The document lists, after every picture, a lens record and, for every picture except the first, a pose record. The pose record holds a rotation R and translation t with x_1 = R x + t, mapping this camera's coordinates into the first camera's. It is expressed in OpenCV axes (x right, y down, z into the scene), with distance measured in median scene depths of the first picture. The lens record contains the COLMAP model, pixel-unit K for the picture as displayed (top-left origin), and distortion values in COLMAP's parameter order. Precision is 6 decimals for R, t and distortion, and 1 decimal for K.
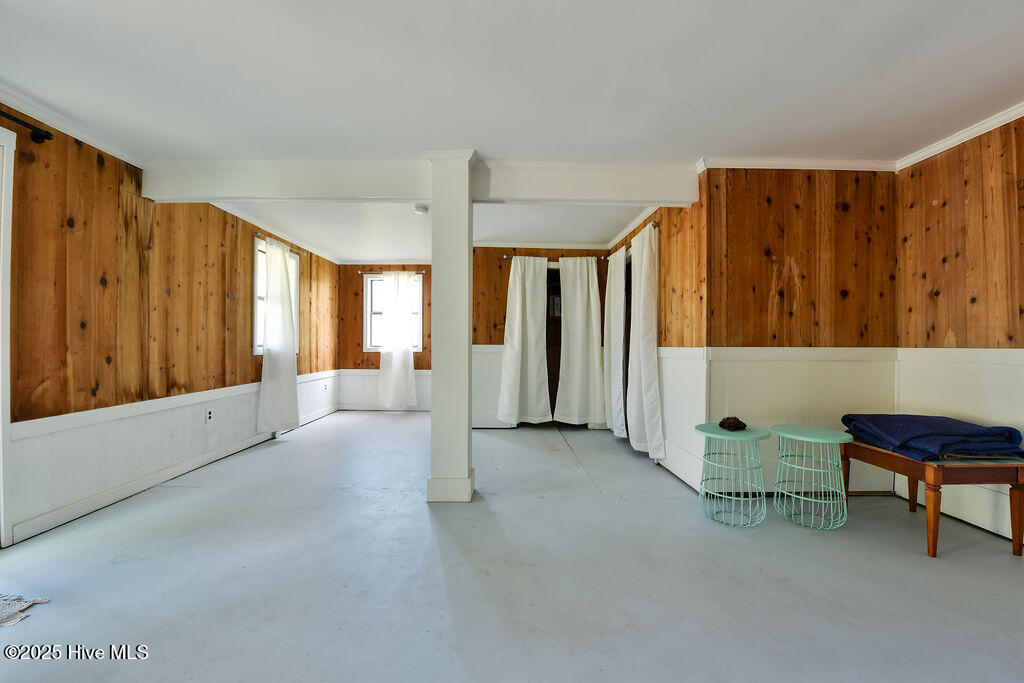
lens RADIAL K [[404.7, 0, 510.8], [0, 404.7, 342.4], [0, 0, 1]] dist [-0.021401, -0.001000]
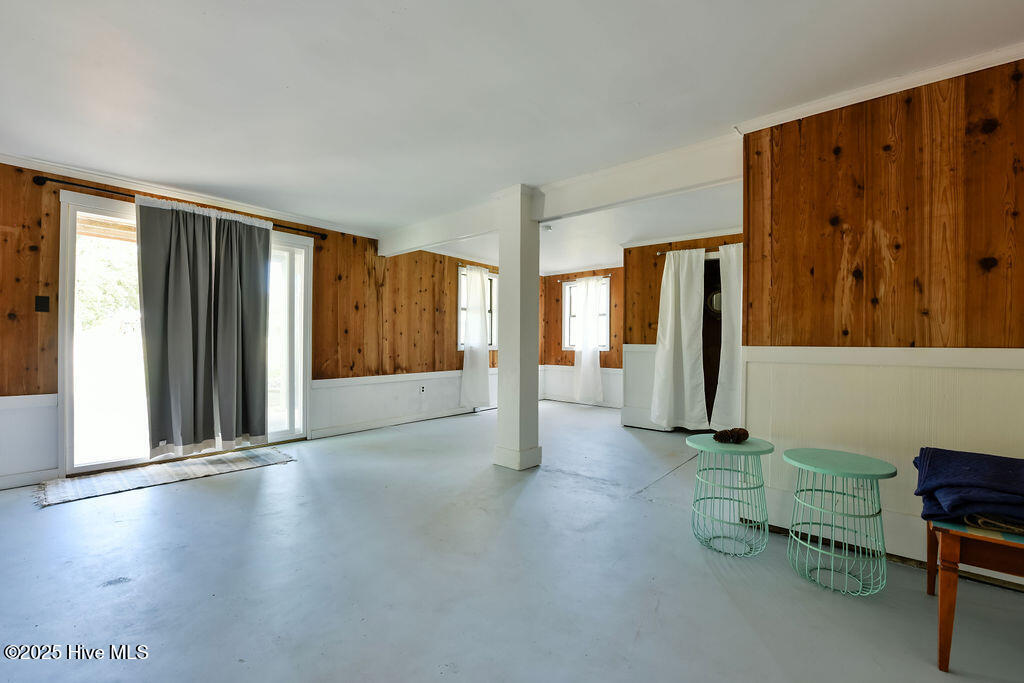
lens RADIAL K [[418.8, 0, 512.0], [0, 418.8, 341.5], [0, 0, 1]] dist [-0.023200, -0.000442]
pose [[0.755812, -0.000106, -0.654789, 0.688234], [-0.002544, 0.999992, -0.003098, 0.005906], [0.654784, 0.004007, 0.755806, 0.020934]]
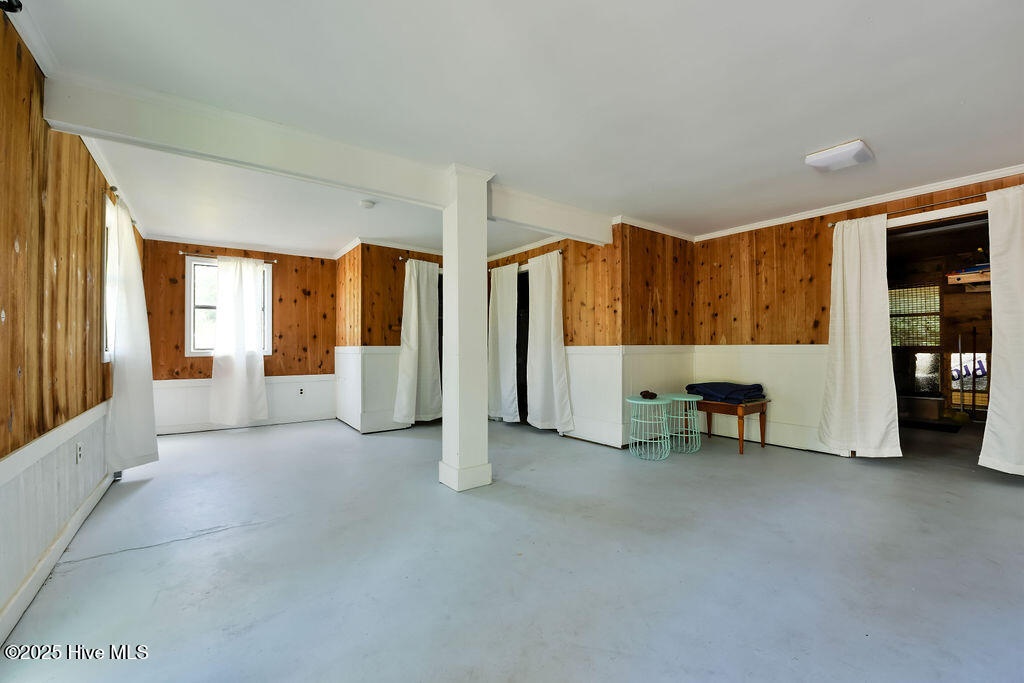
lens RADIAL K [[404.7, 0, 510.8], [0, 404.7, 342.4], [0, 0, 1]] dist [-0.021401, -0.001000]
pose [[0.812408, -0.002005, 0.583086, -0.688936], [0.004462, 0.999986, -0.002778, 0.002841], [-0.583072, 0.004859, 0.812406, 0.046019]]
